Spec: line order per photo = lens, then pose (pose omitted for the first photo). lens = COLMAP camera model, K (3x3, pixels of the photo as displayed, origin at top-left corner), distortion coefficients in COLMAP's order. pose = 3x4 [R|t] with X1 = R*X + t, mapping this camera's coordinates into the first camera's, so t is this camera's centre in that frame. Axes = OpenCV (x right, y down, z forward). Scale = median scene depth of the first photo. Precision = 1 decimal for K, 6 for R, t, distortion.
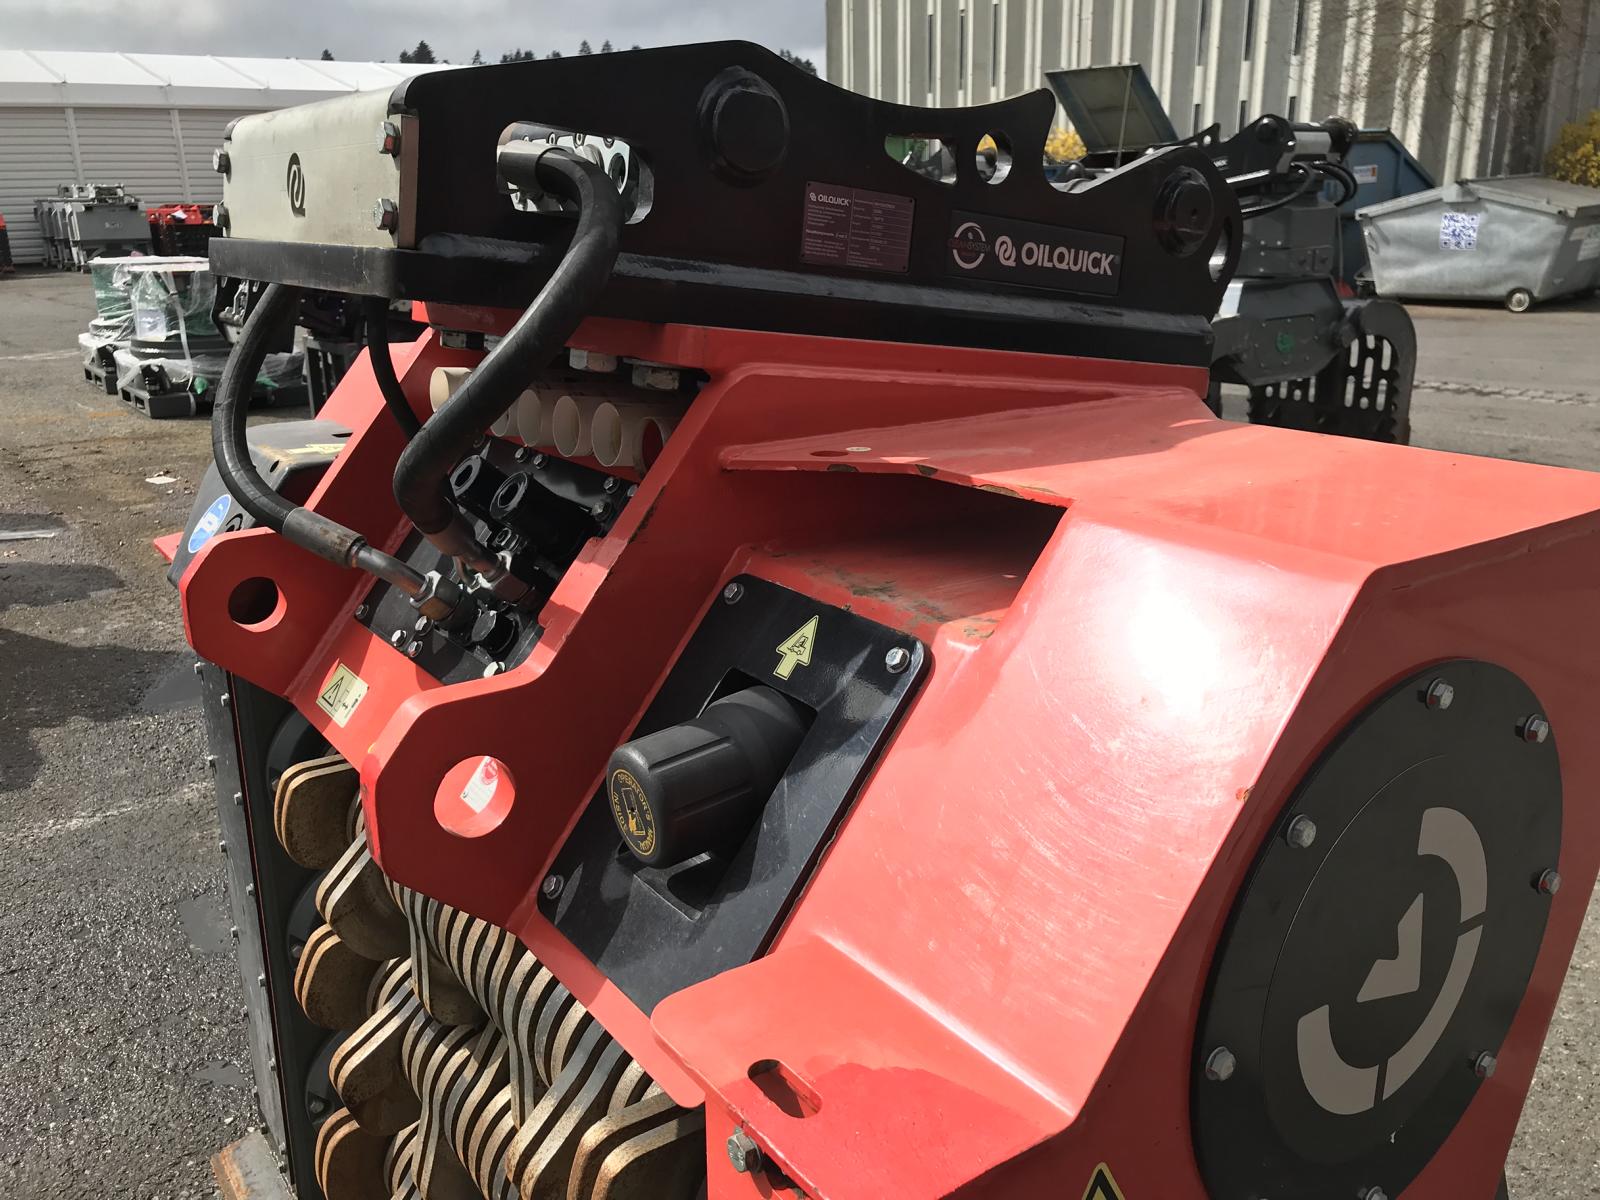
lens RADIAL K [[1308.6, 0, 792.0], [0, 1308.6, 574.4], [0, 0, 1]] dist [0.073099, -0.104352]
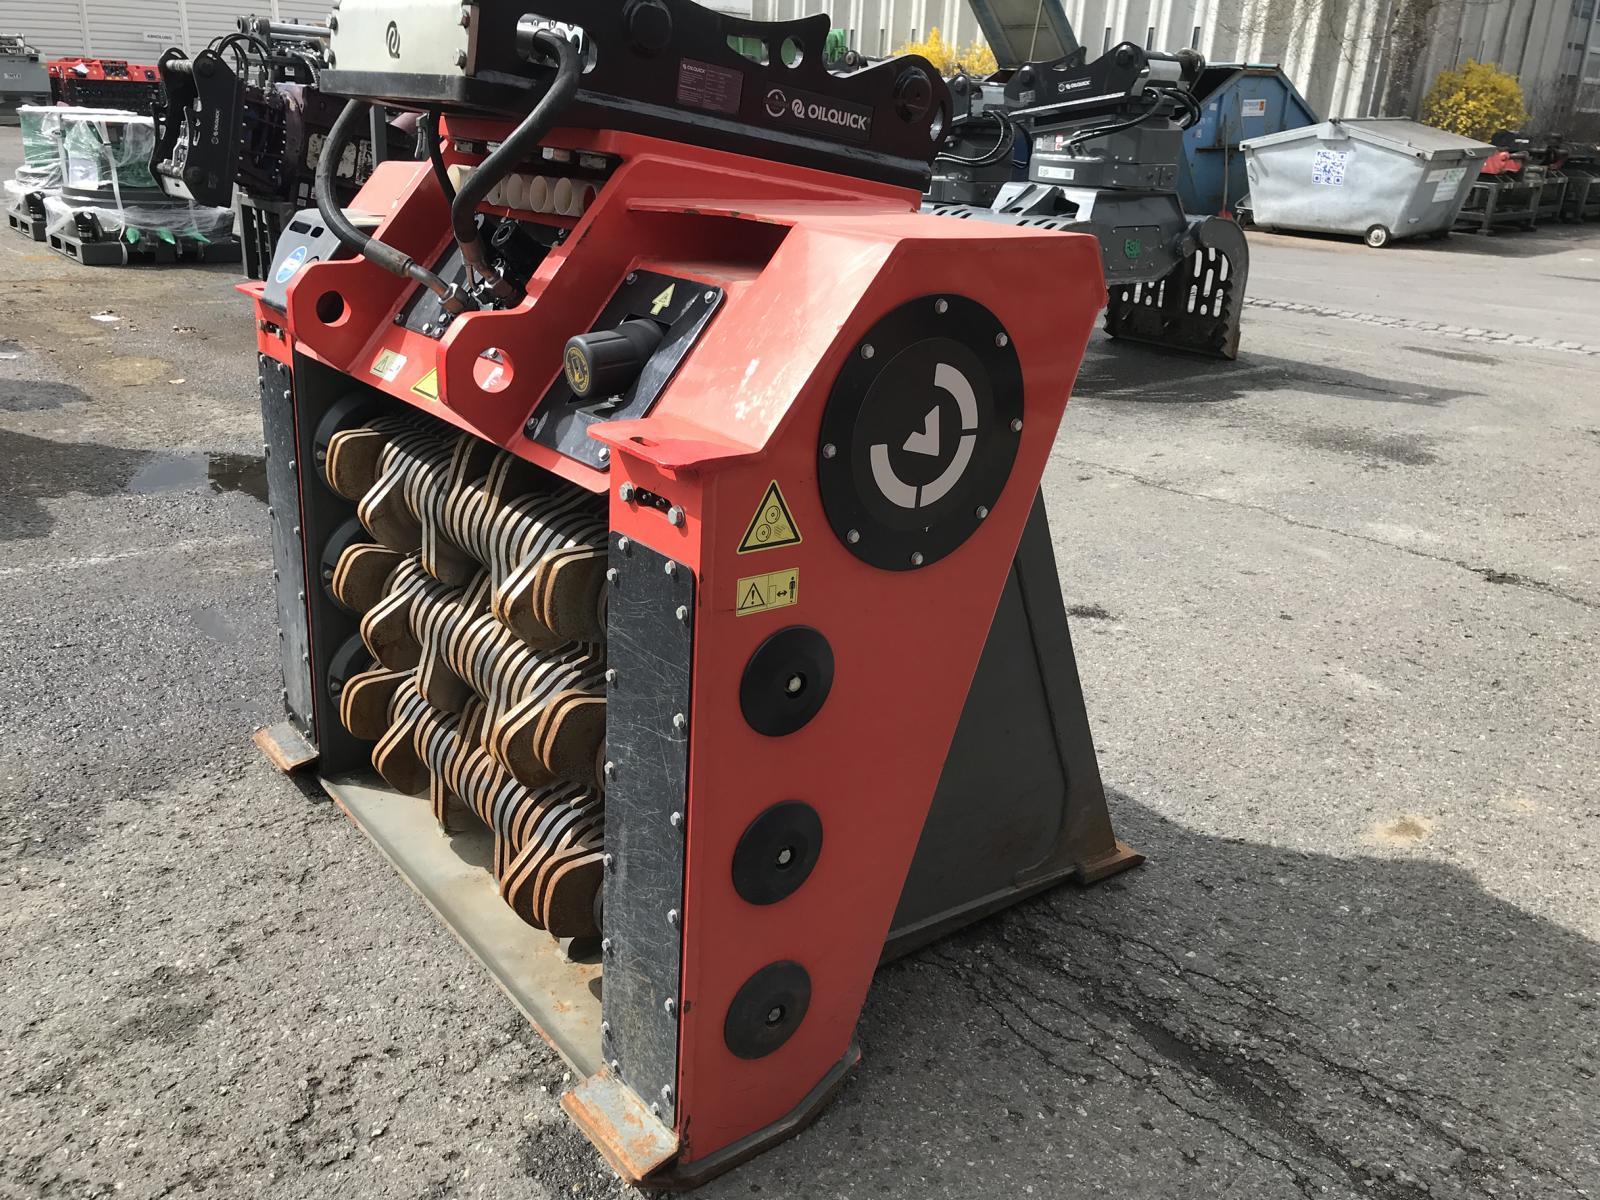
lens RADIAL K [[1312.8, 0, 788.0], [0, 1312.8, 584.6], [0, 0, 1]] dist [0.024801, -0.031533]
pose [[0.996587, 0.042518, 0.070760, 0.009097], [-0.047771, 0.996092, 0.074284, 0.042704], [-0.067325, -0.077411, 0.994724, -0.131381]]
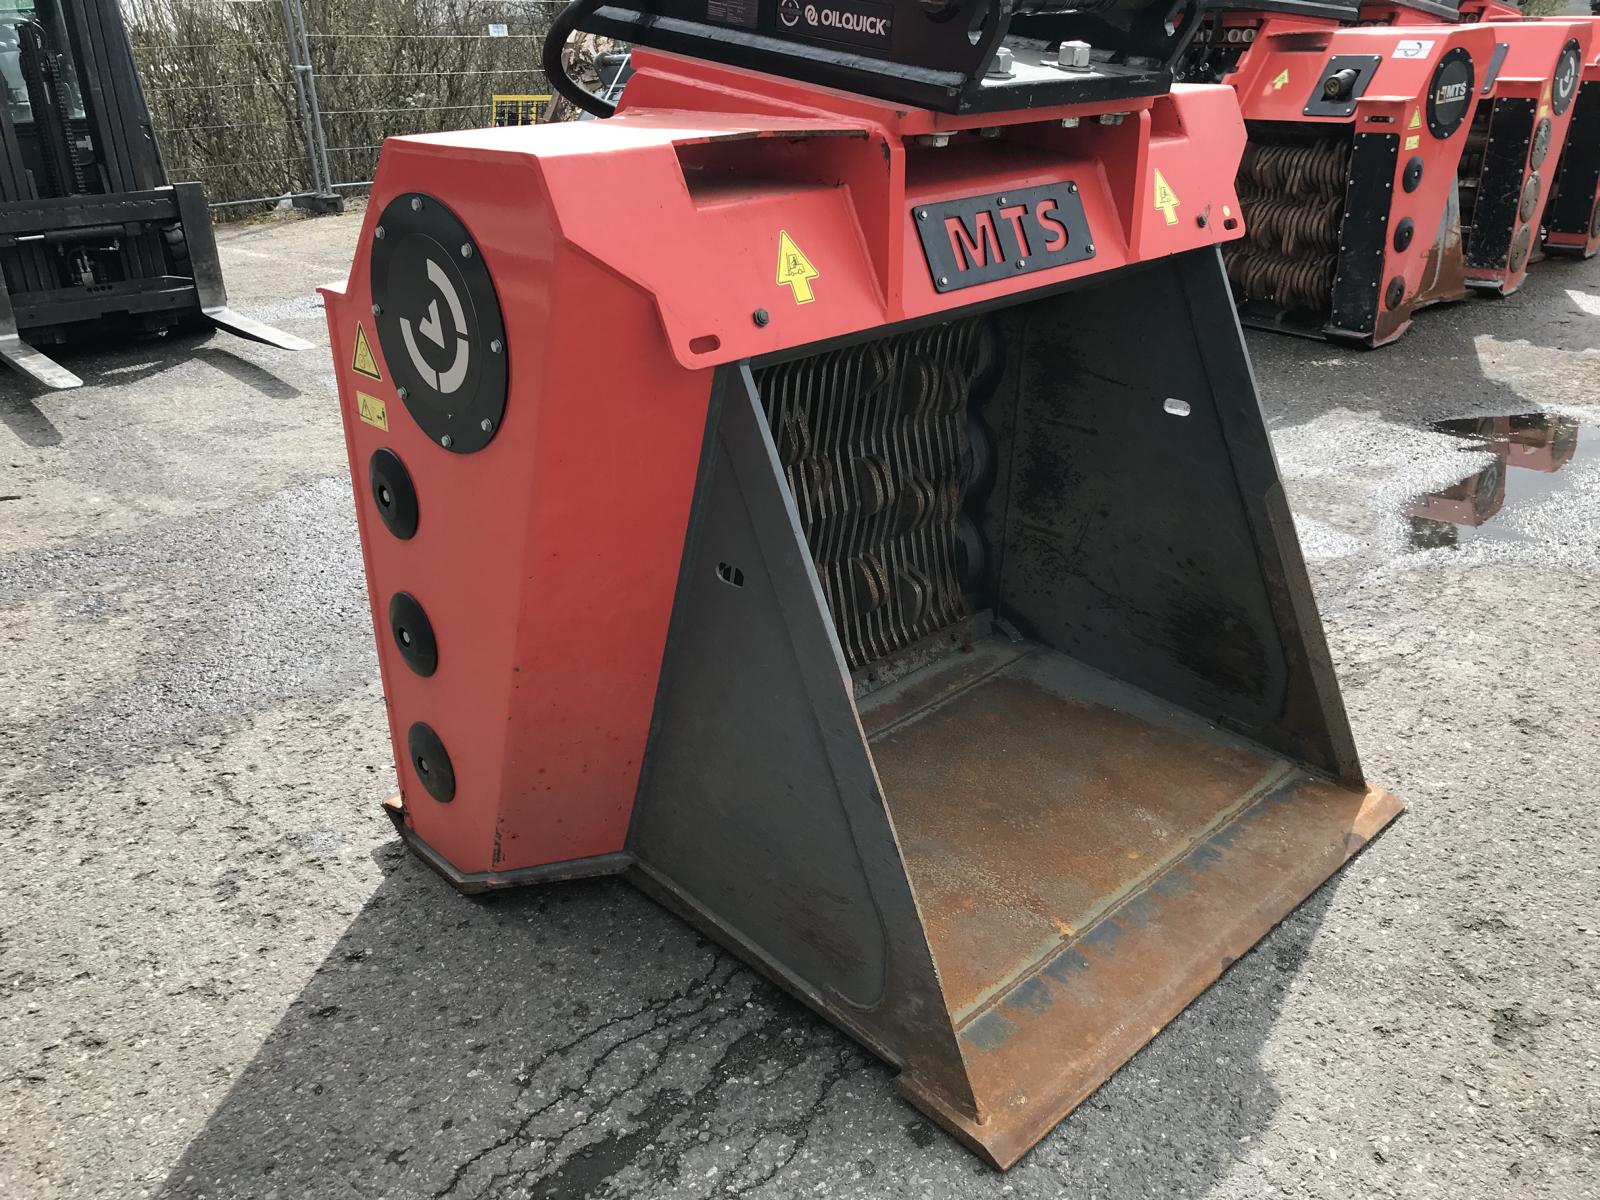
lens RADIAL K [[1291.3, 0, 772.5], [0, 1291.3, 563.0], [0, 0, 1]] dist [0.009493, 0.005003]
pose [[0.147171, 0.396797, -0.906031, 0.312027], [-0.244842, 0.902112, 0.355310, -0.033036], [0.958328, 0.169544, 0.229917, 0.121650]]
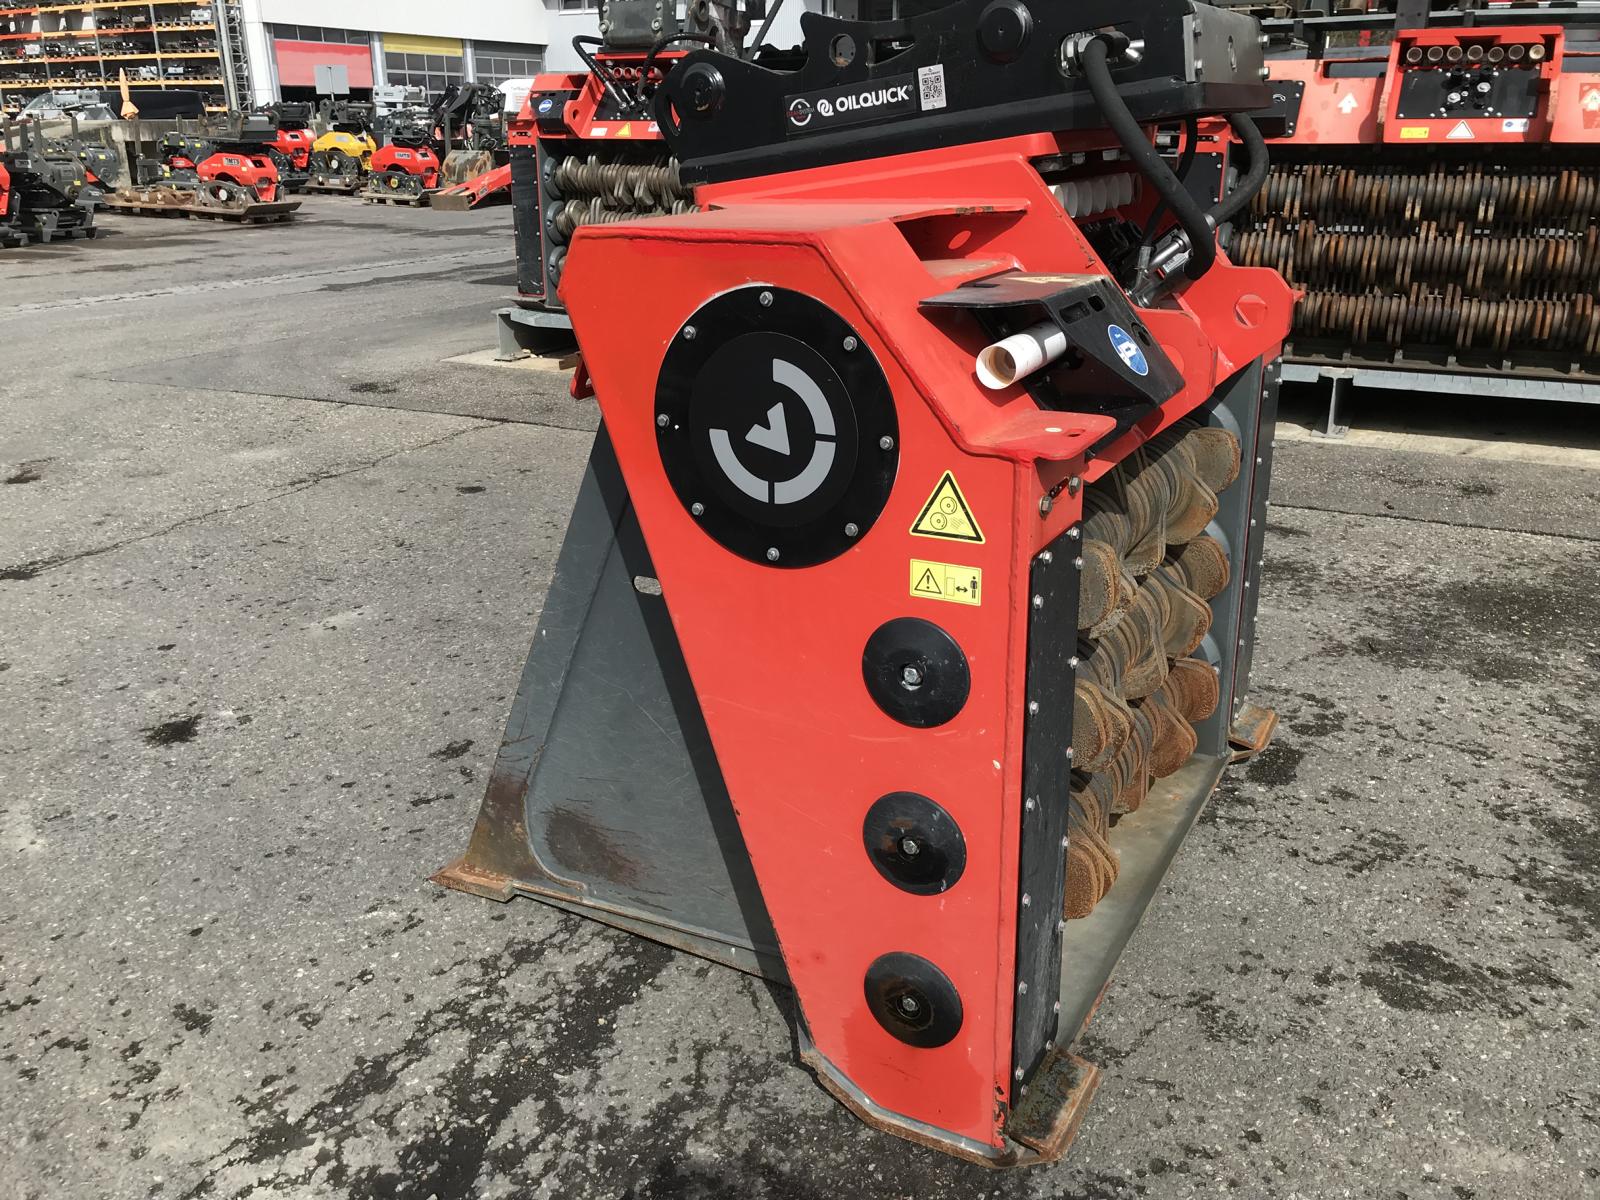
lens RADIAL K [[1315.3, 0, 819.1], [0, 1315.3, 603.7], [0, 0, 1]] dist [0.086520, -0.115817]
pose [[-0.441546, -0.282317, 0.851665, -0.296043], [0.263165, 0.866710, 0.423743, -0.082932], [-0.857777, 0.411230, -0.308397, 0.364170]]
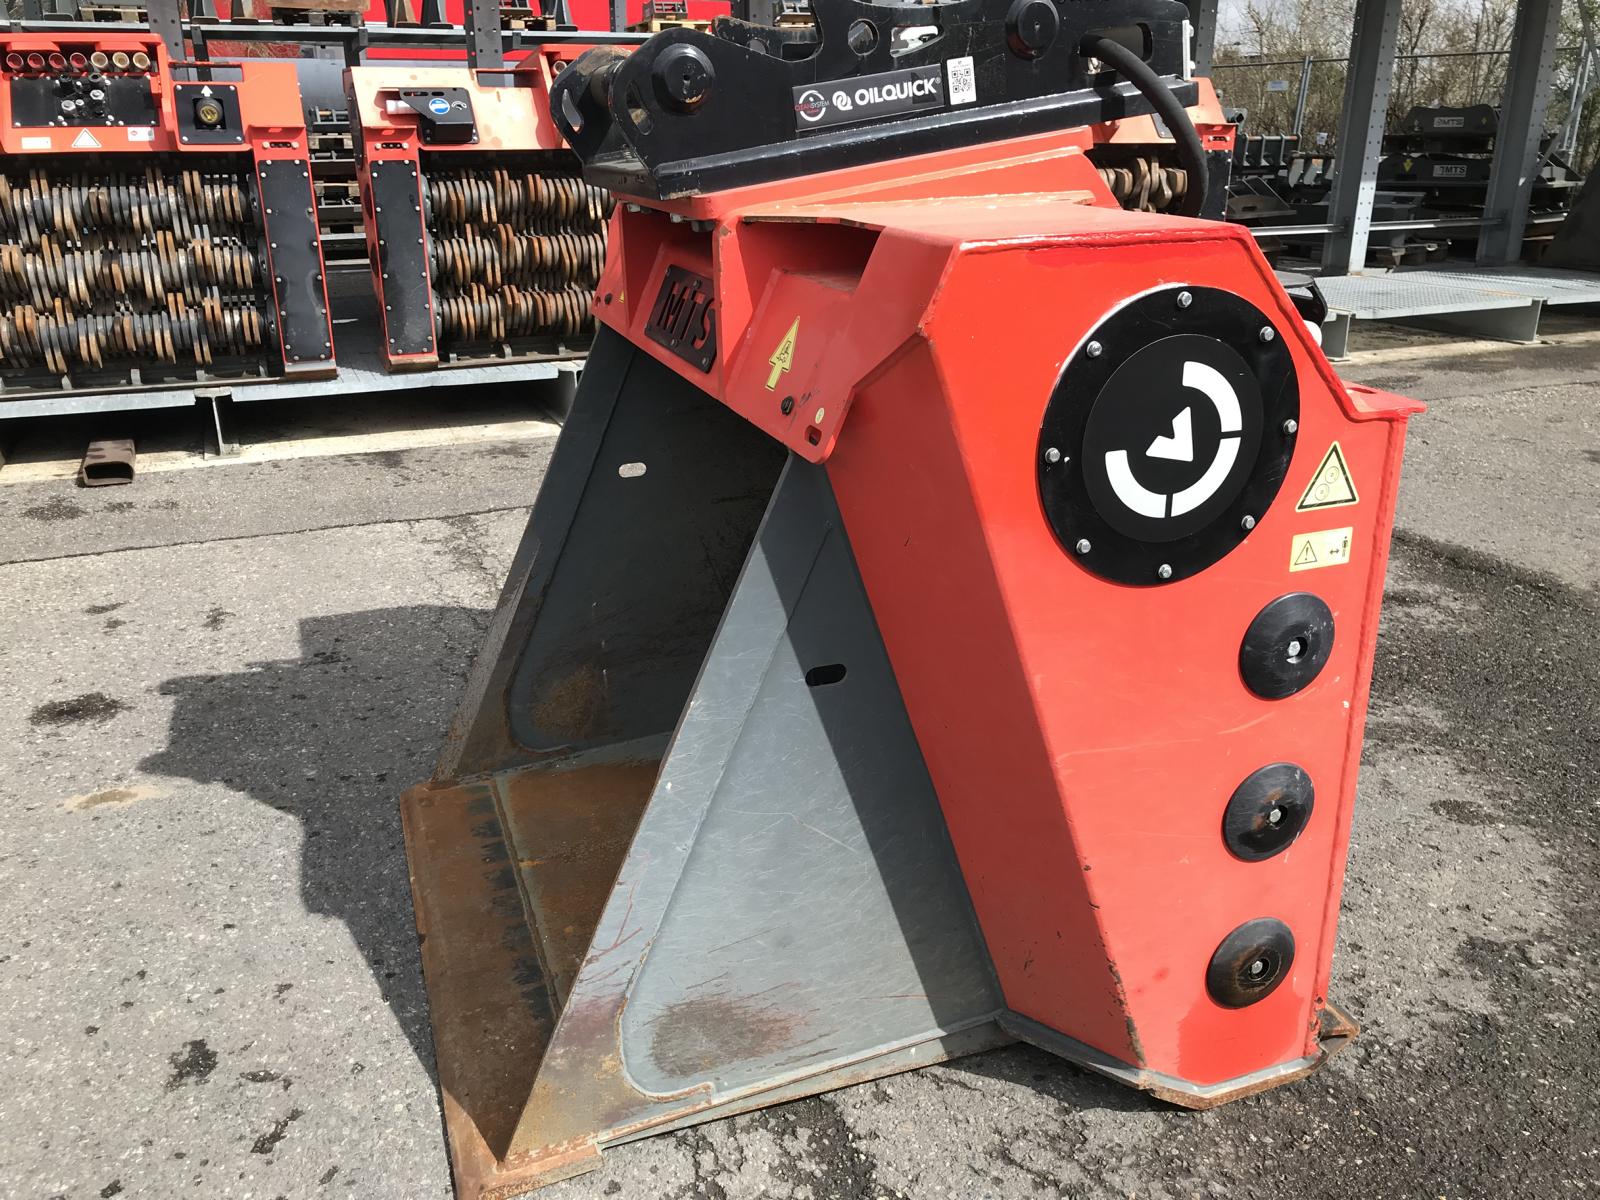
lens RADIAL K [[1315.8, 0, 804.9], [0, 1315.8, 602.6], [0, 0, 1]] dist [0.024596, 0.000875]
pose [[-0.966166, -0.059298, 0.251012, -0.074815], [0.099273, 0.812741, 0.574106, -0.123461], [-0.238051, 0.579600, -0.779356, 0.491045]]
